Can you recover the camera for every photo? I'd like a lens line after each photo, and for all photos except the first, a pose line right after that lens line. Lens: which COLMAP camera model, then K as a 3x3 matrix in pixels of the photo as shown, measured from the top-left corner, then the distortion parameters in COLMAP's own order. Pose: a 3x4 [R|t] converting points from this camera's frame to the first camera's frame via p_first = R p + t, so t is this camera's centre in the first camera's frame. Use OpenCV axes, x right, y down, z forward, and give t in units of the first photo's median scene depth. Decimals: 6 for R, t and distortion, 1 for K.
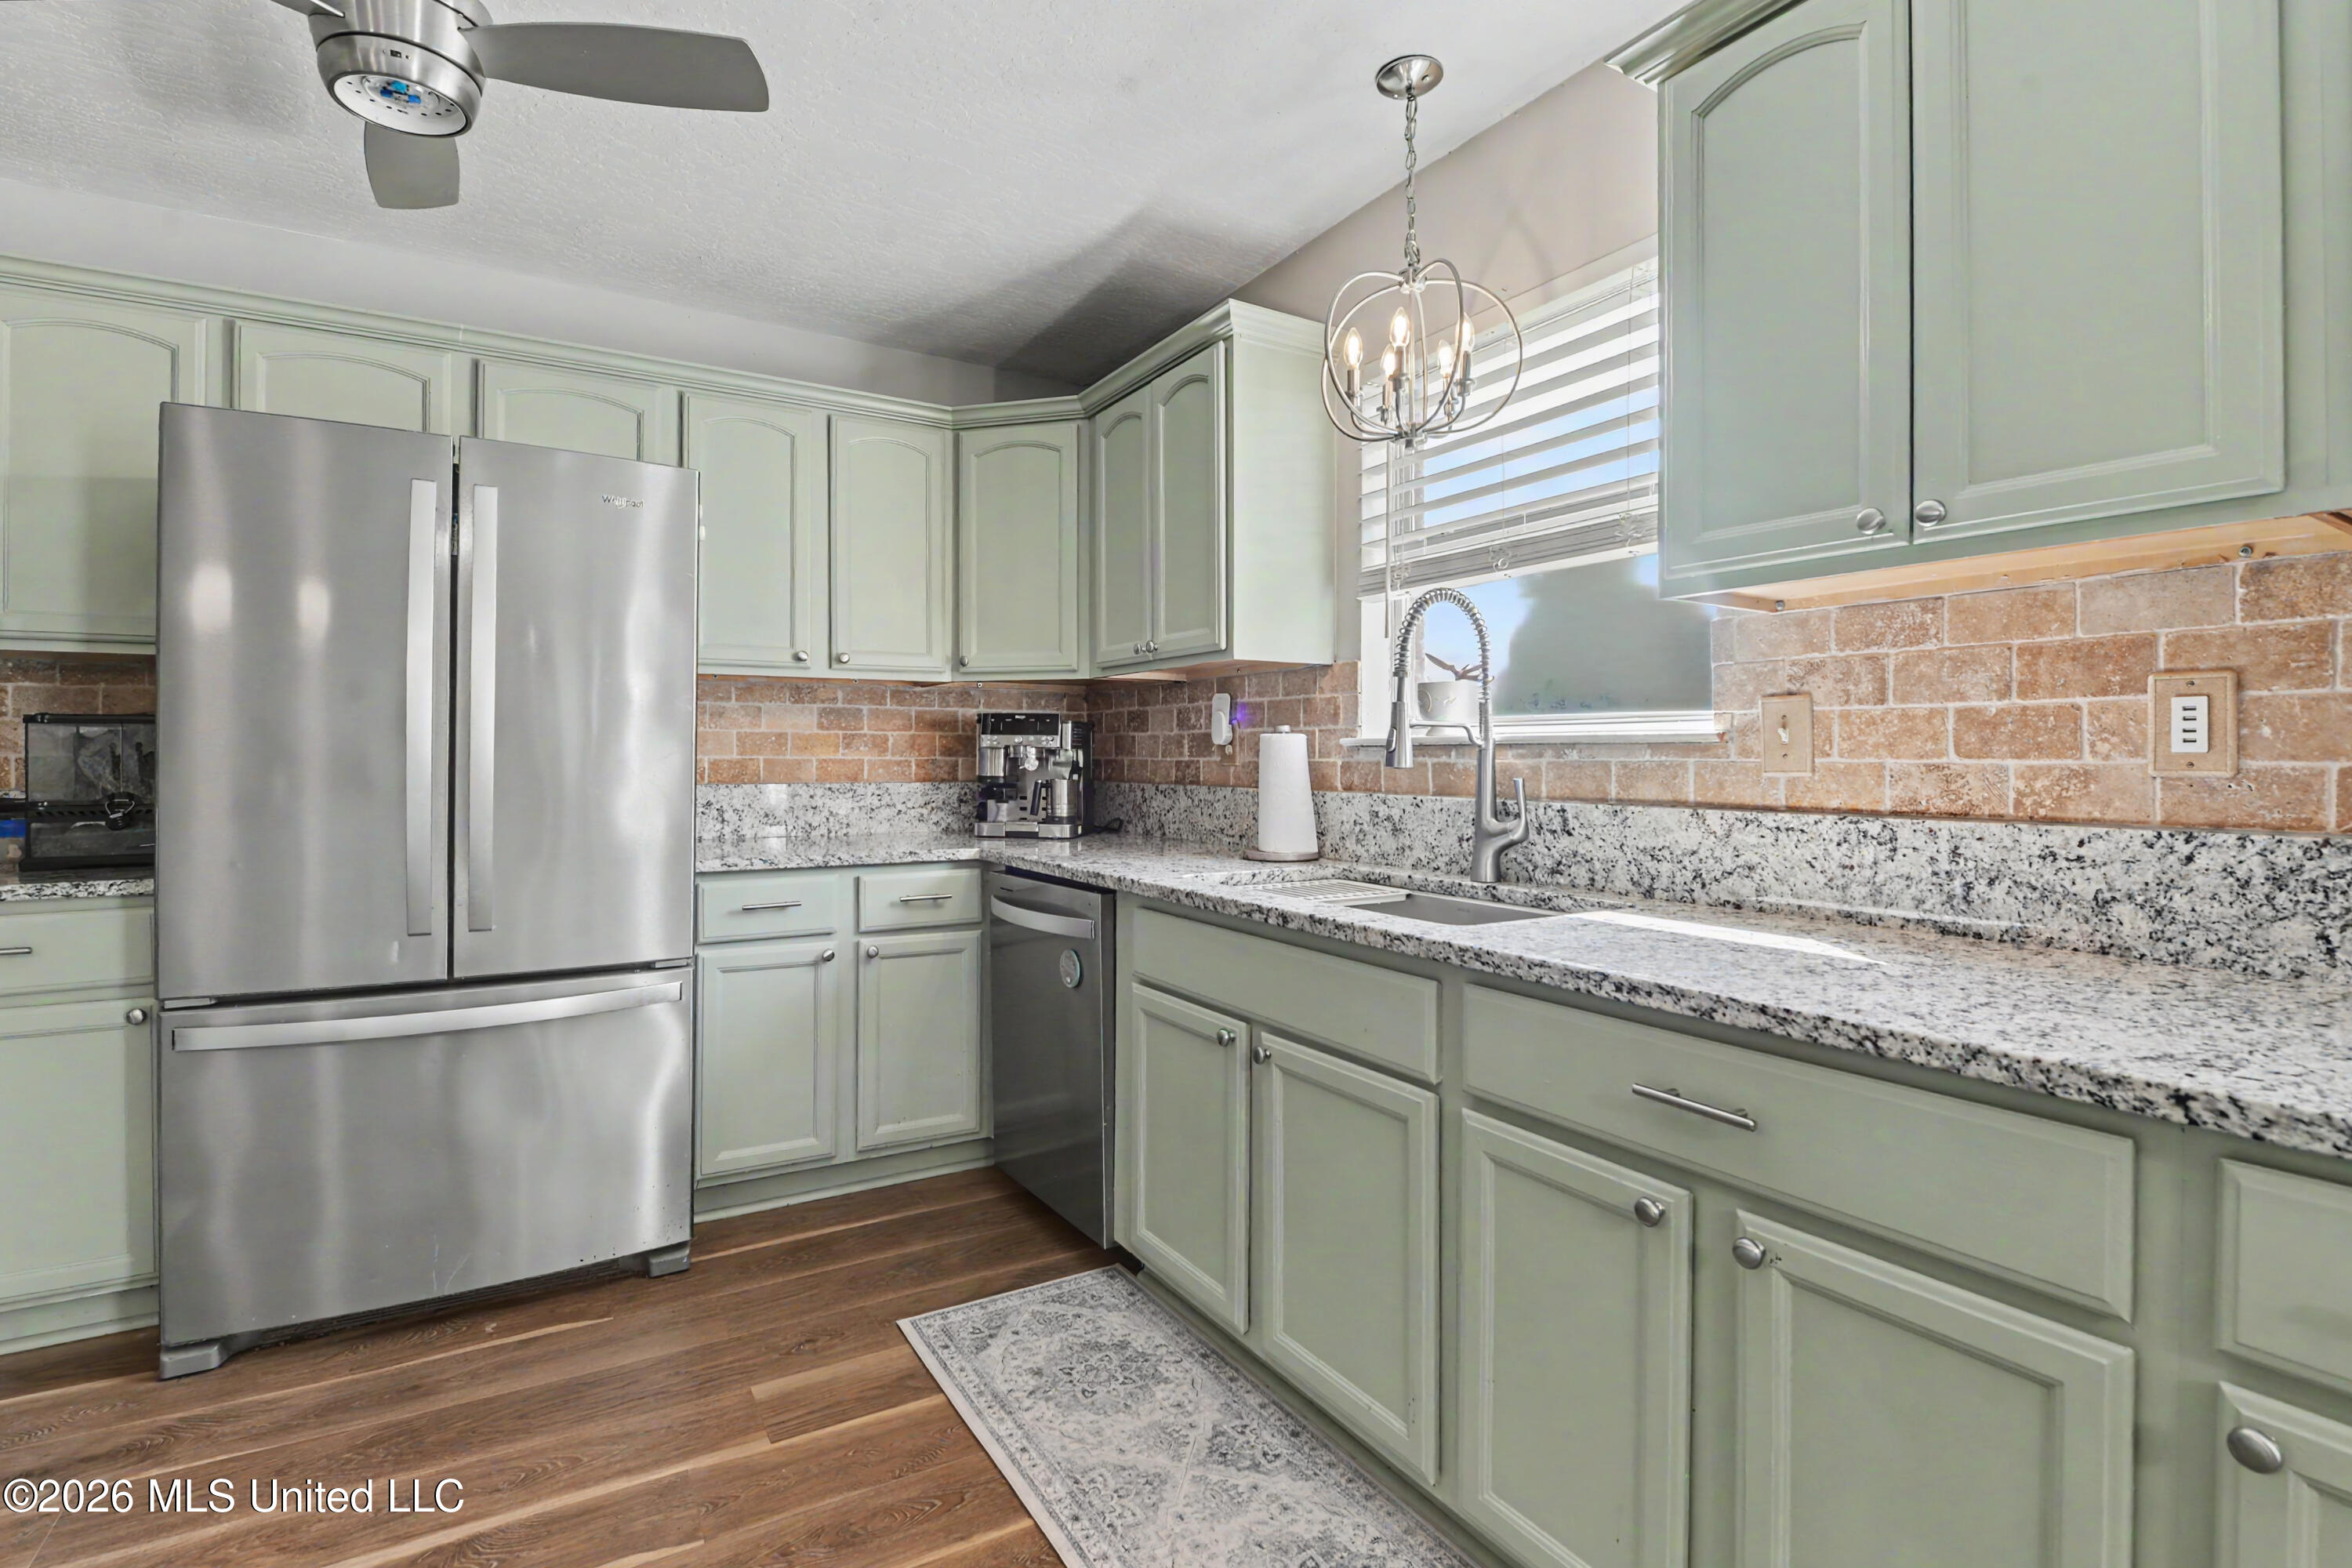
lens RADIAL K [[1082.5, 0, 1174.1], [0, 1082.5, 769.8], [0, 0, 1]] dist [-0.017755, -0.001608]
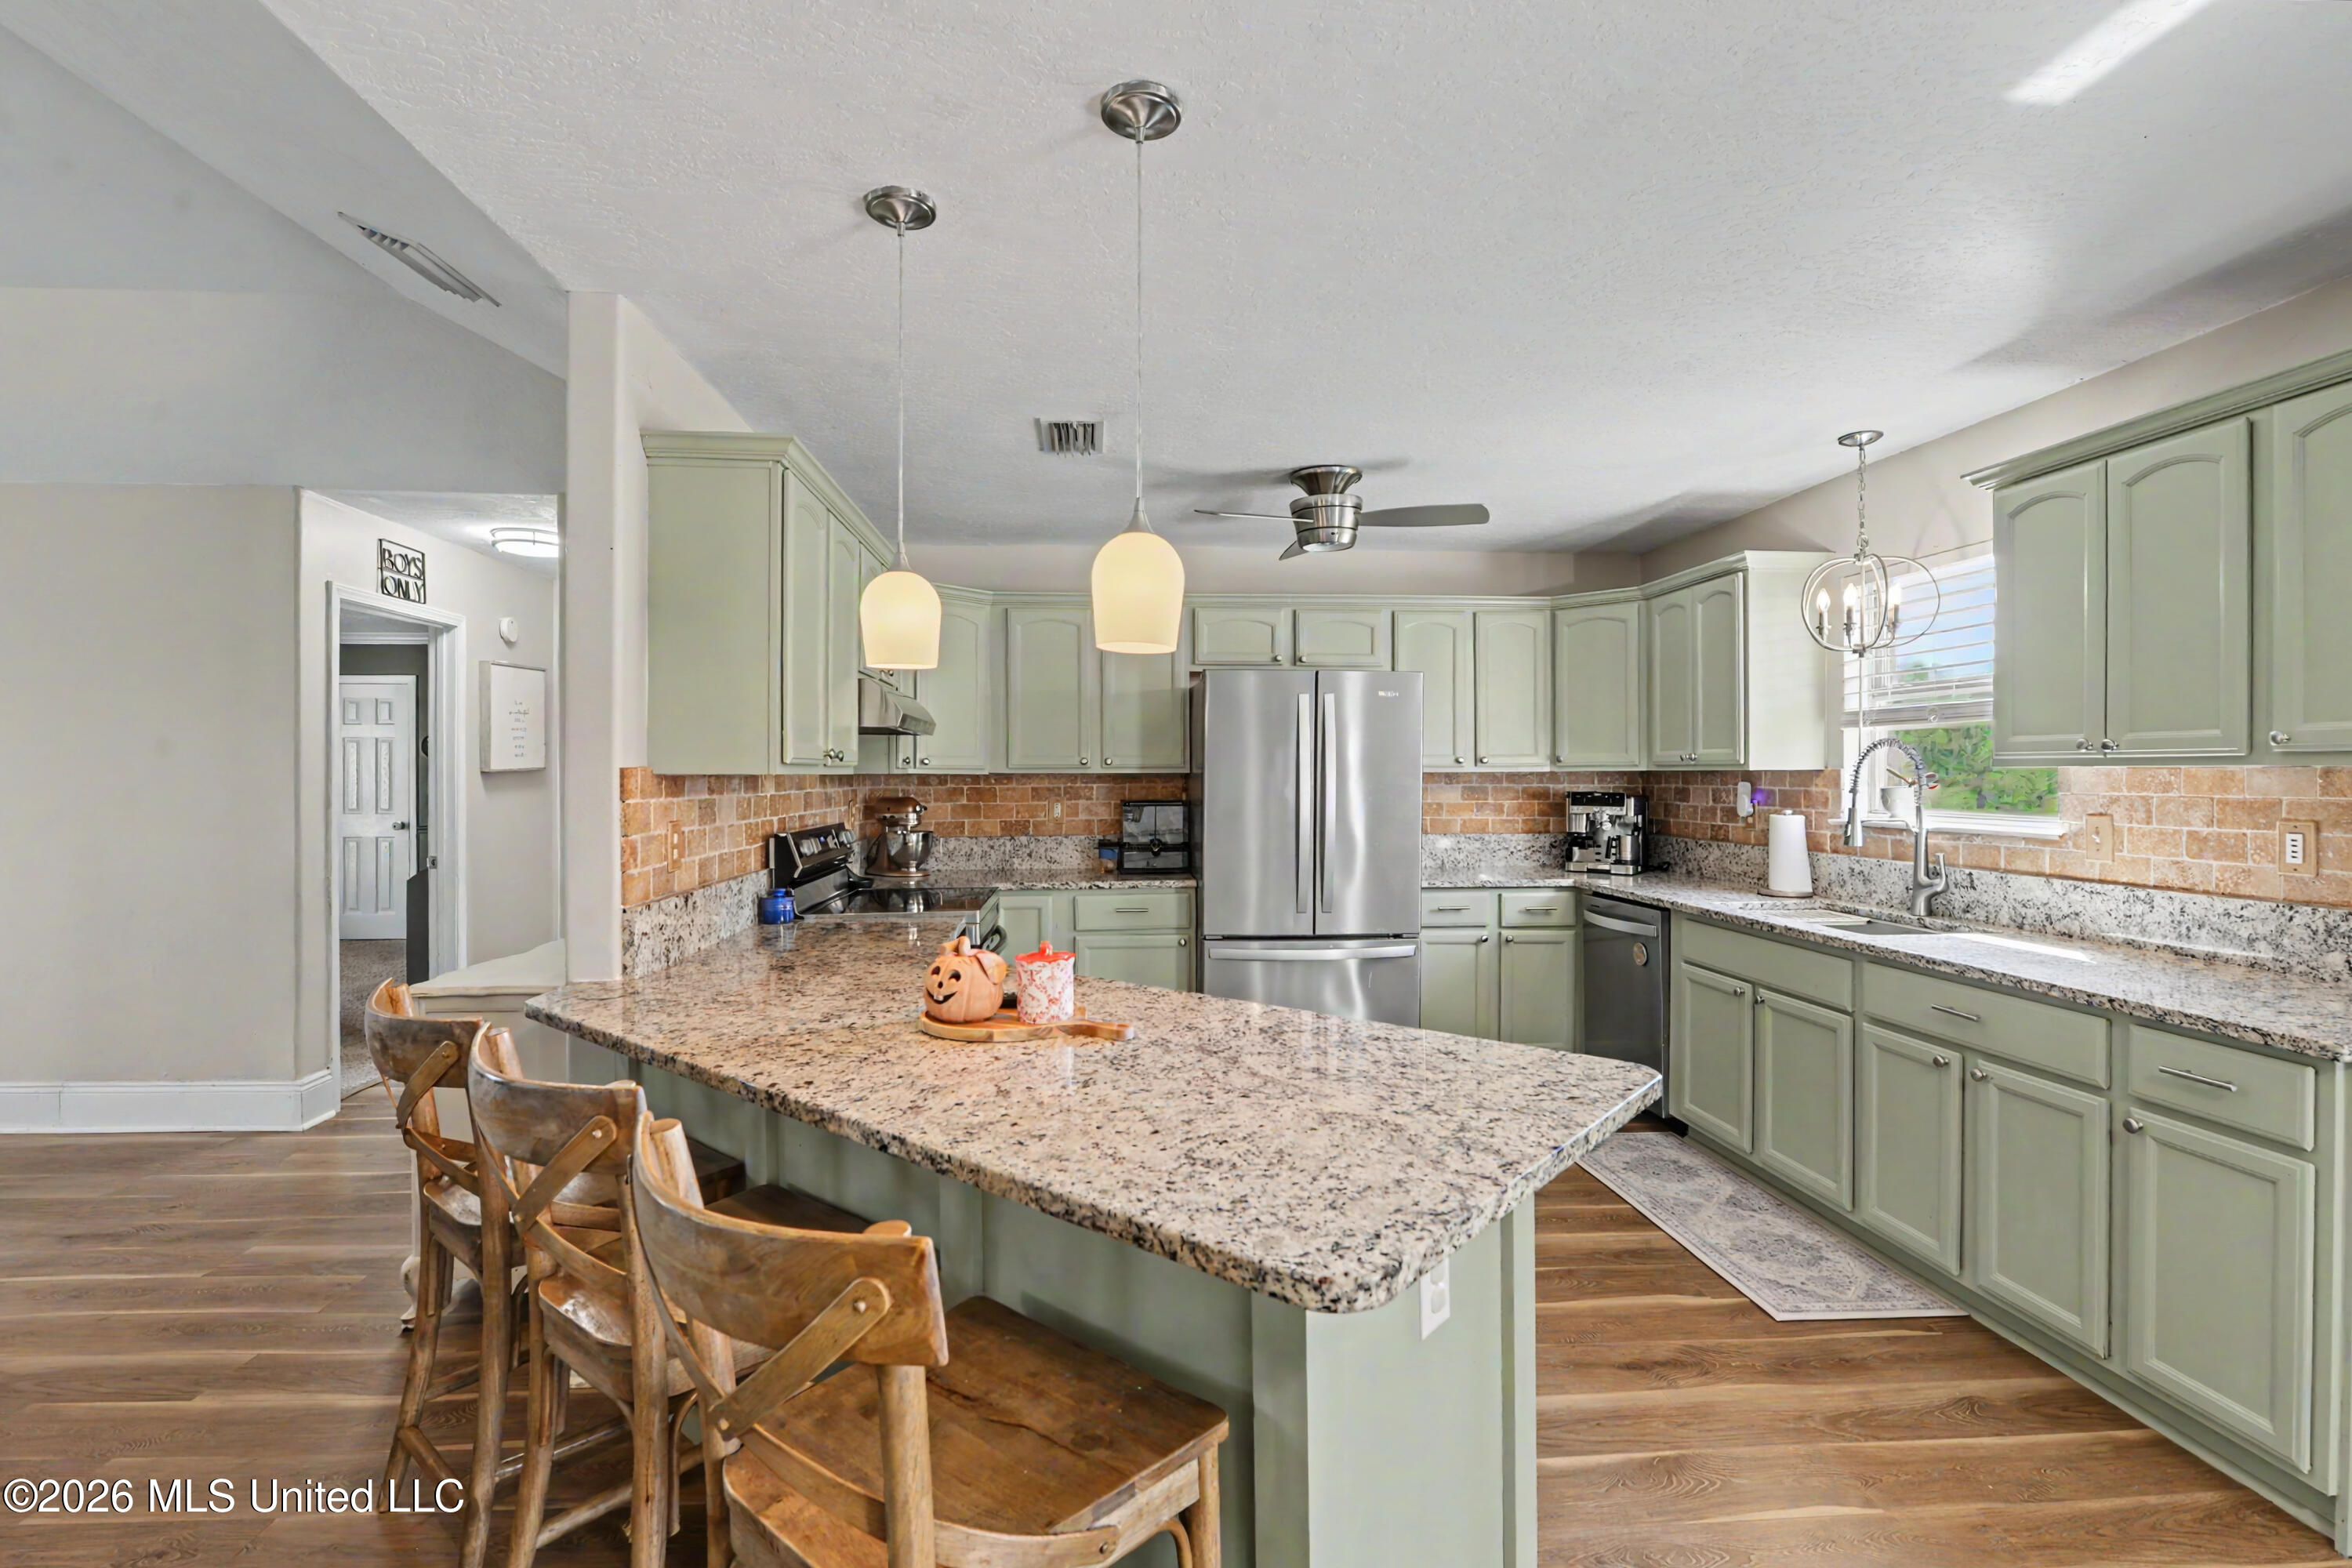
lens RADIAL K [[1082.5, 0, 1147.4], [0, 1082.5, 775.9], [0, 0, 1]] dist [-0.017755, -0.001608]
pose [[0.884363, -0.002462, -0.466794, 0.012547], [-0.001524, 0.999966, -0.008161, -0.097182], [0.466798, 0.007929, 0.884328, -1.031393]]
